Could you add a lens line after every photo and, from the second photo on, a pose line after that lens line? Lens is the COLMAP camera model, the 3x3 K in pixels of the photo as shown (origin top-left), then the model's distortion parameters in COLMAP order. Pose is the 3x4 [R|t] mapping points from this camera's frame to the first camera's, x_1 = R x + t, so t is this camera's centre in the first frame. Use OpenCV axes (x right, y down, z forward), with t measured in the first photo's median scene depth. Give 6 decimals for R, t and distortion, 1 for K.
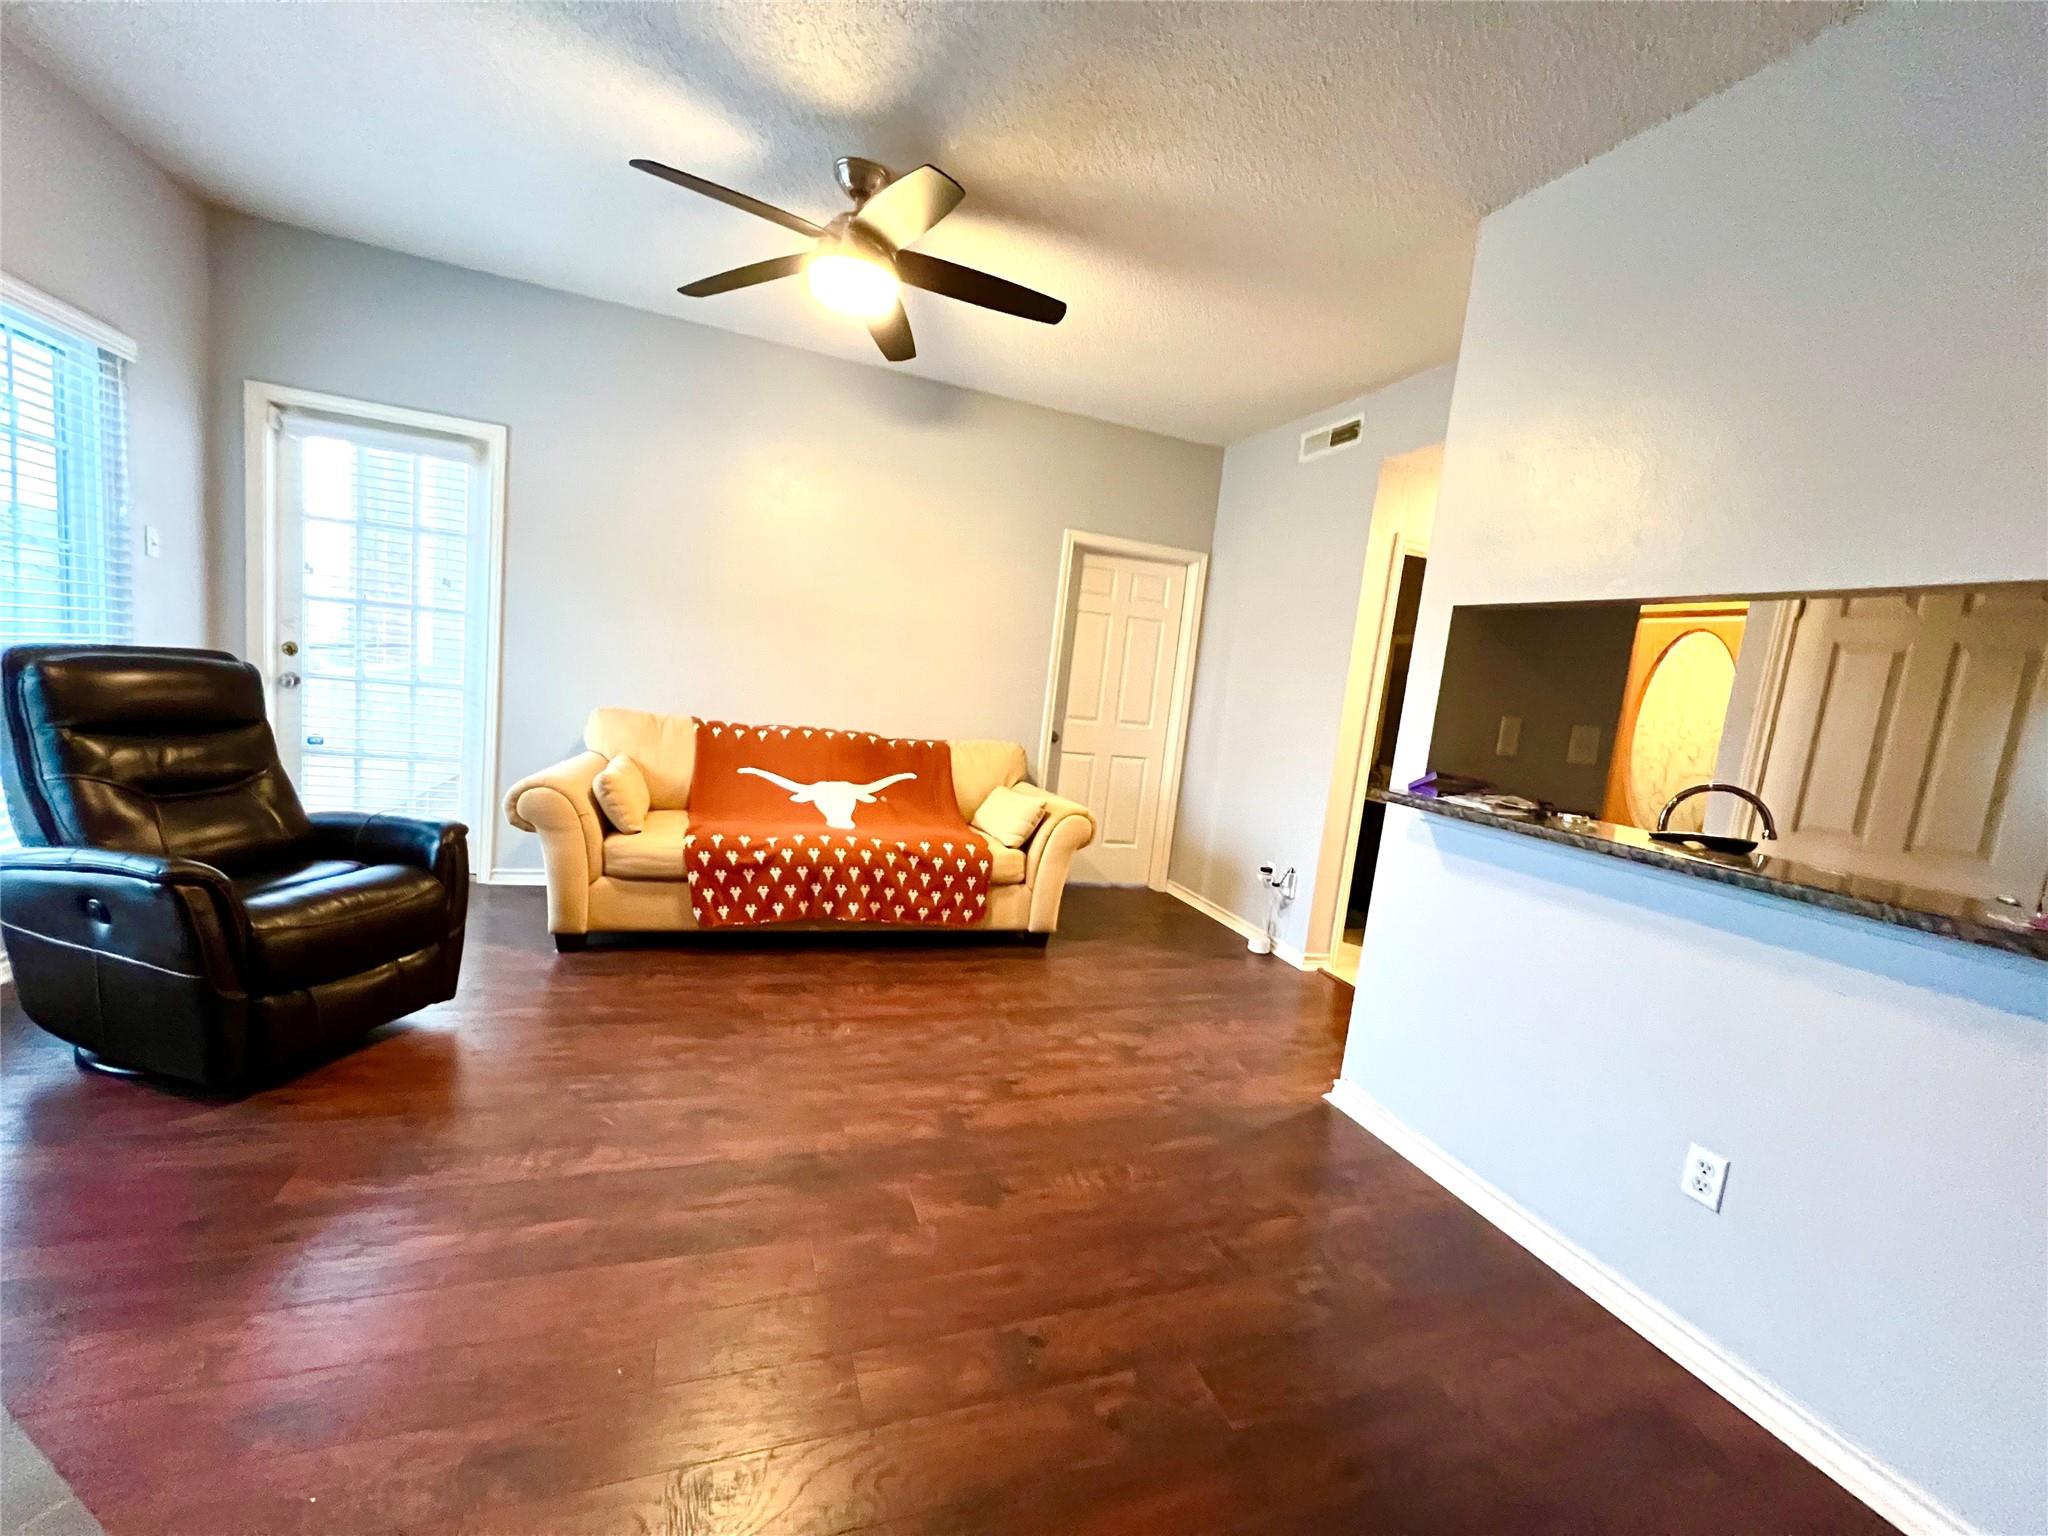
lens RADIAL K [[823.1, 0, 1027.5], [0, 823.1, 772.9], [0, 0, 1]] dist [0.001870, 0.000108]
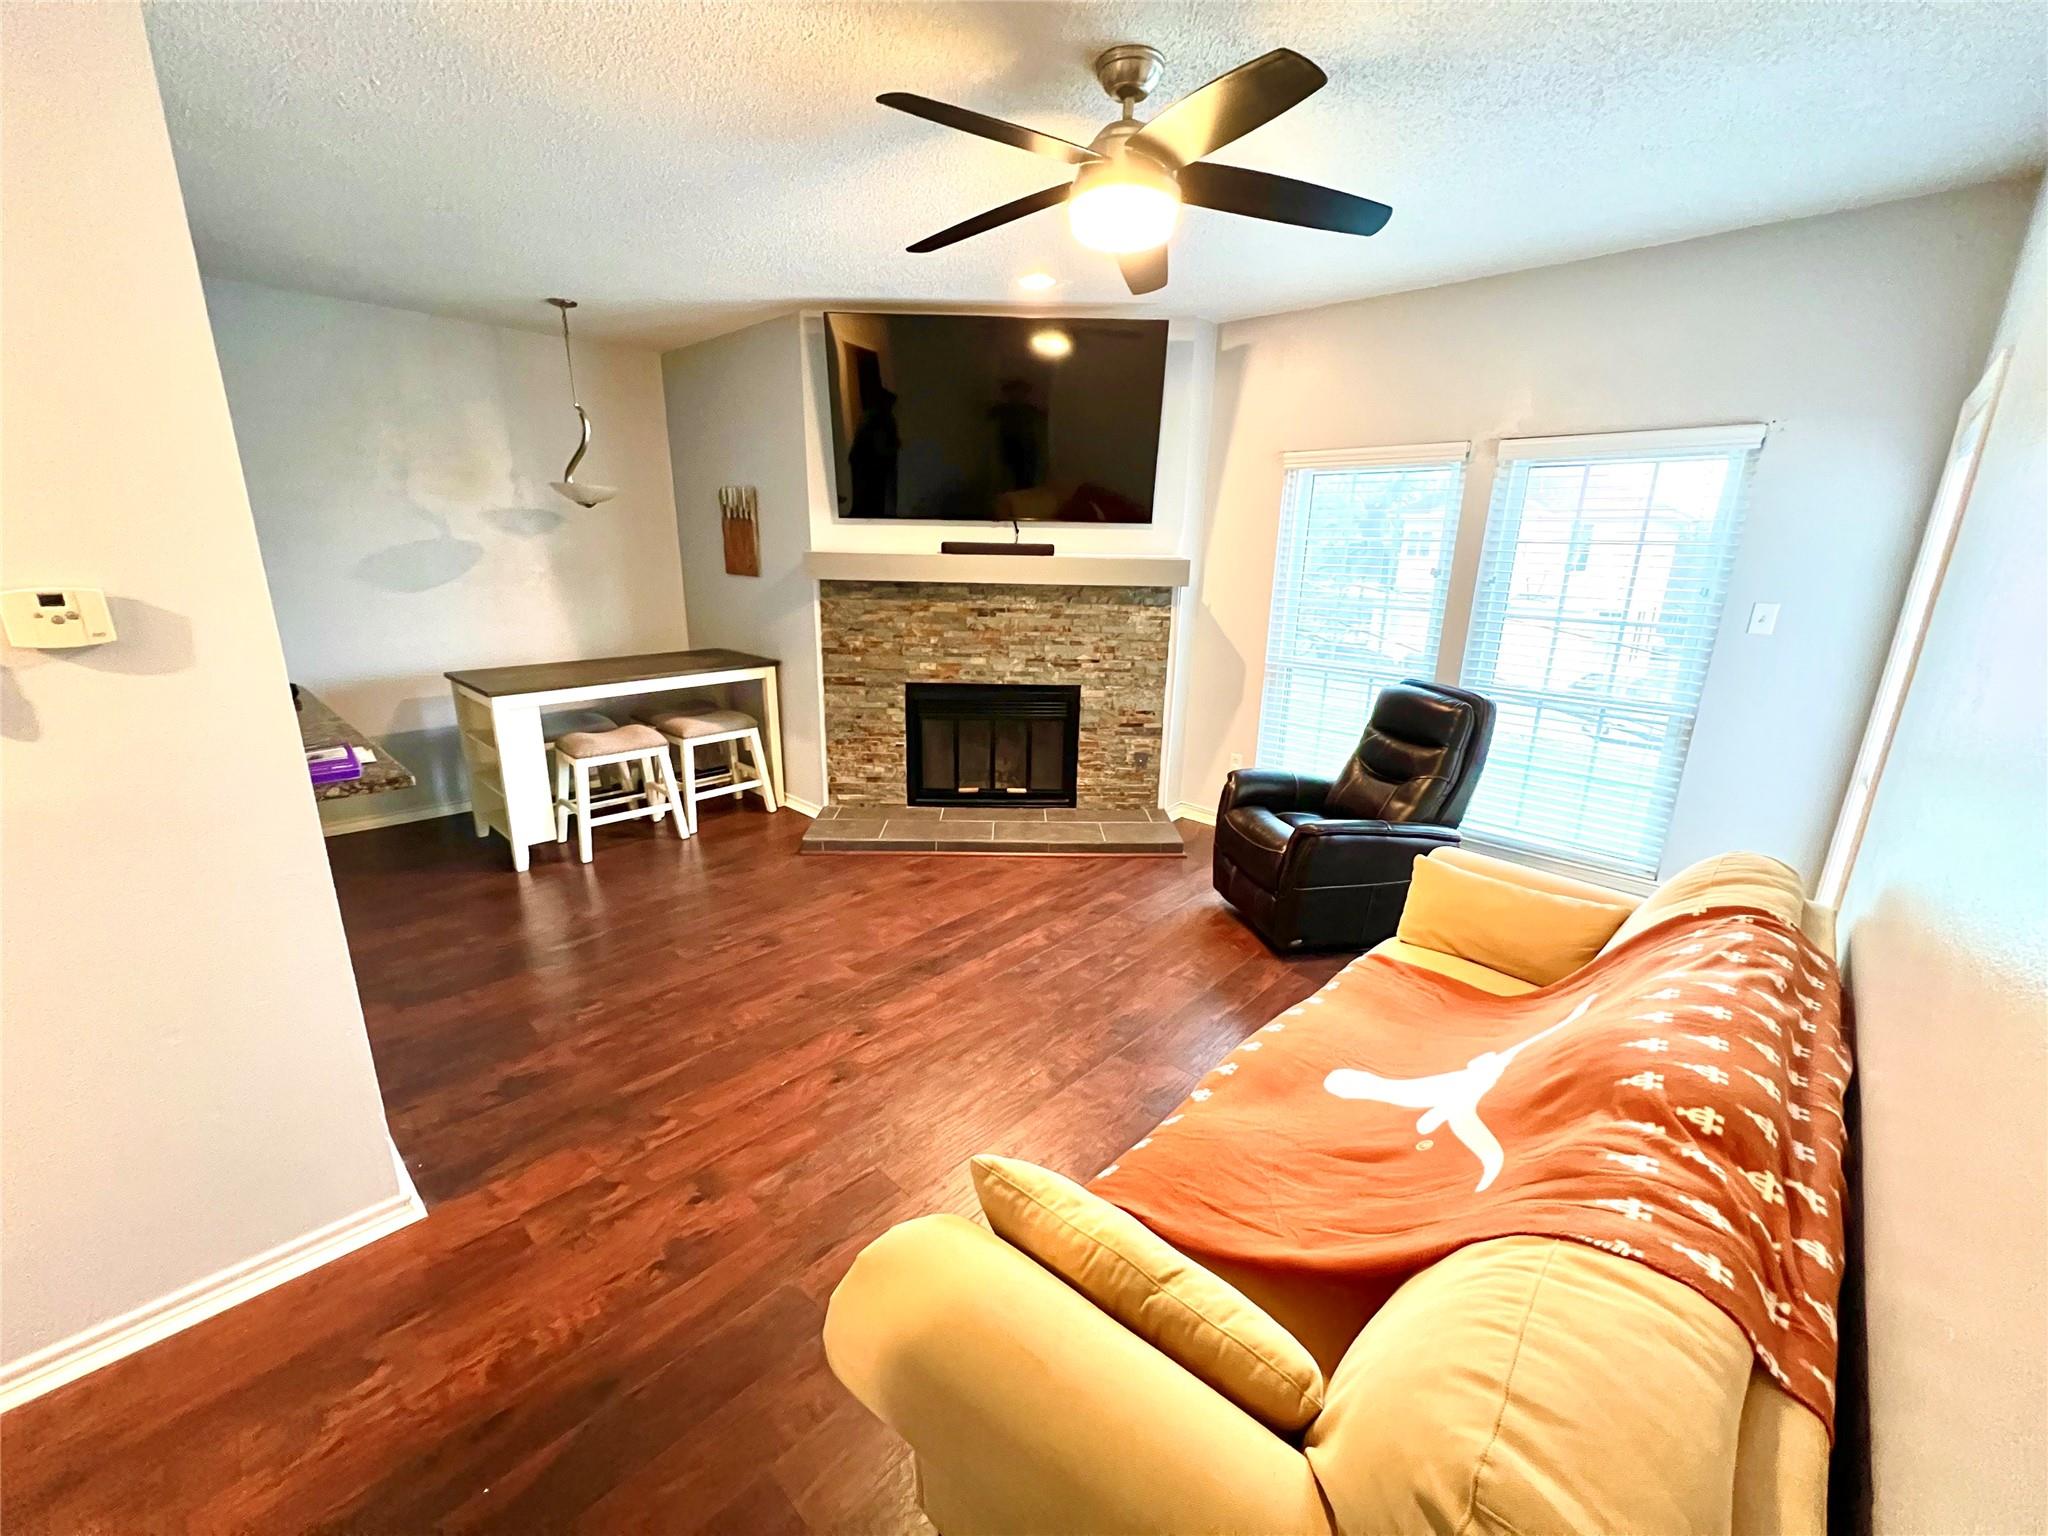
lens RADIAL K [[823.1, 0, 1024.8], [0, 823.1, 771.1], [0, 0, 1]] dist [0.001870, 0.000108]
pose [[-0.890680, -0.008477, -0.454551, 0.165440], [-0.171776, 0.931986, 0.319210, -0.229603], [0.420930, 0.362395, -0.831557, 1.268661]]
